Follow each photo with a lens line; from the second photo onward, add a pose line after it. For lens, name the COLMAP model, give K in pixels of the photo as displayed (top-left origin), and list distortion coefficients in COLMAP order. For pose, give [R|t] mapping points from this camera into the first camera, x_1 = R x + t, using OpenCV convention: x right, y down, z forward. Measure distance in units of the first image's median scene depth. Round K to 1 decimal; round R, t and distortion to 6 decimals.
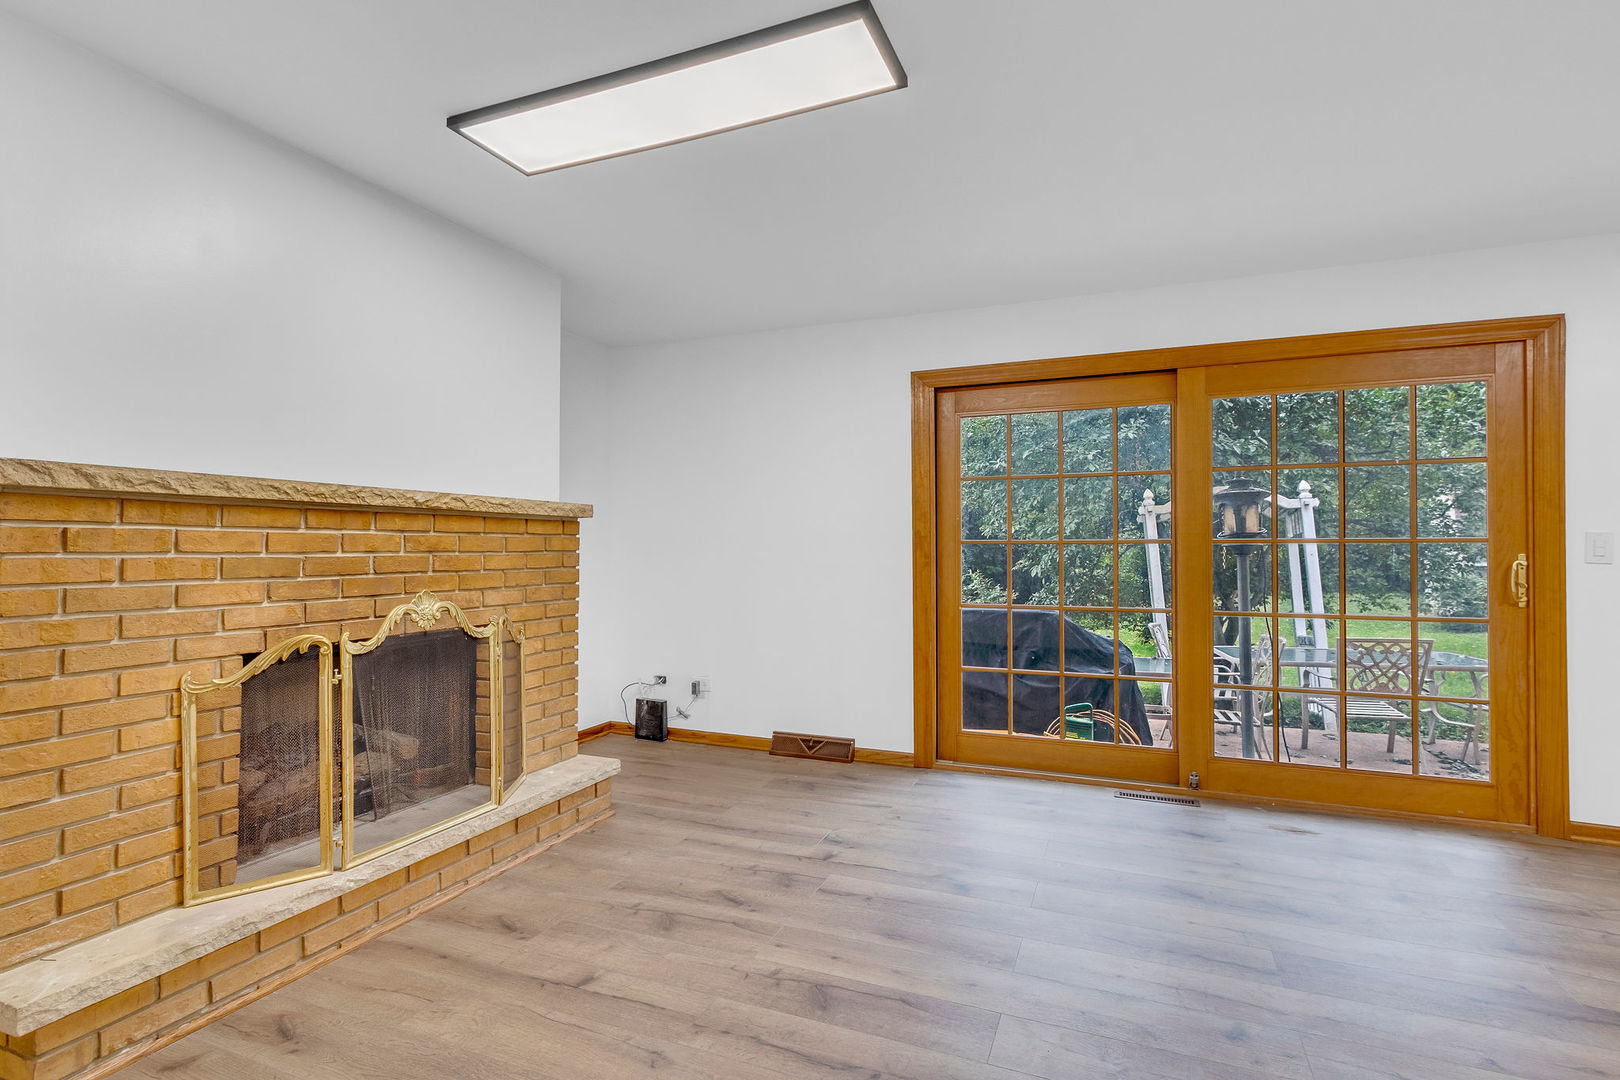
lens RADIAL K [[762.7, 0, 815.1], [0, 762.7, 537.1], [0, 0, 1]] dist [0.004631, 0.000584]
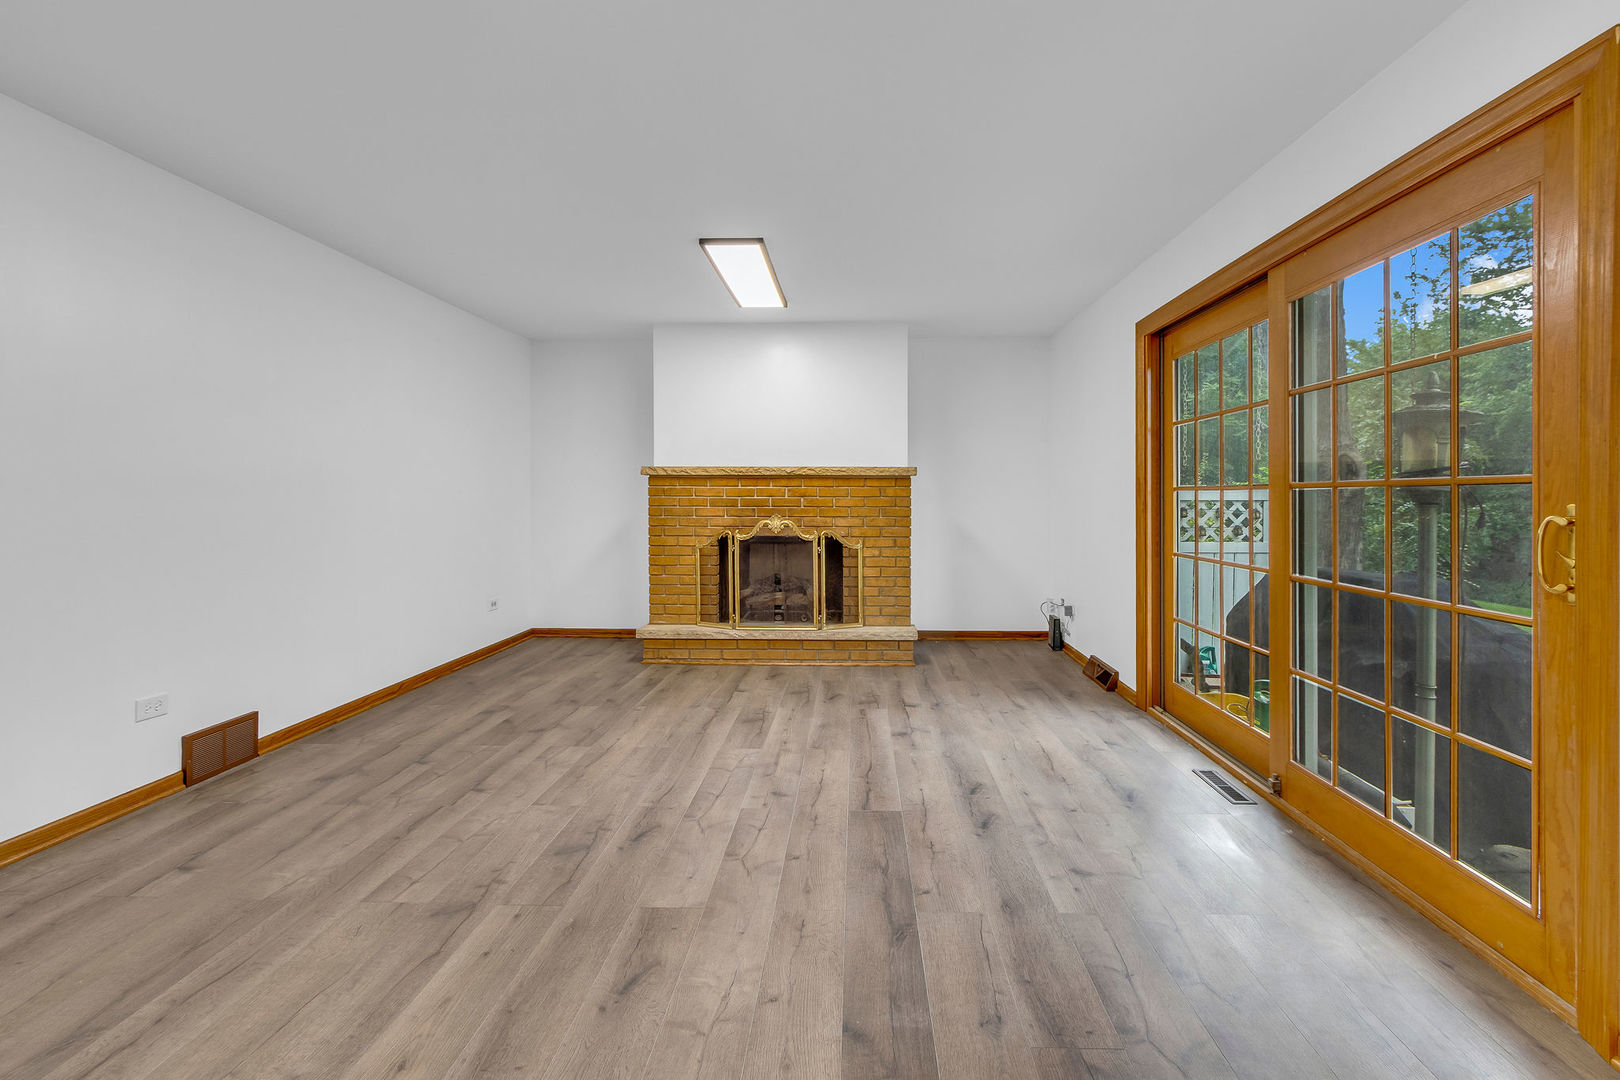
lens RADIAL K [[762.7, 0, 818.5], [0, 762.7, 505.3], [0, 0, 1]] dist [0.004631, 0.000584]
pose [[0.340310, 0.012687, -0.940228, 1.346921], [0.010797, 0.999790, 0.017399, 0.007715], [0.940251, -0.016072, 0.340101, 0.348120]]
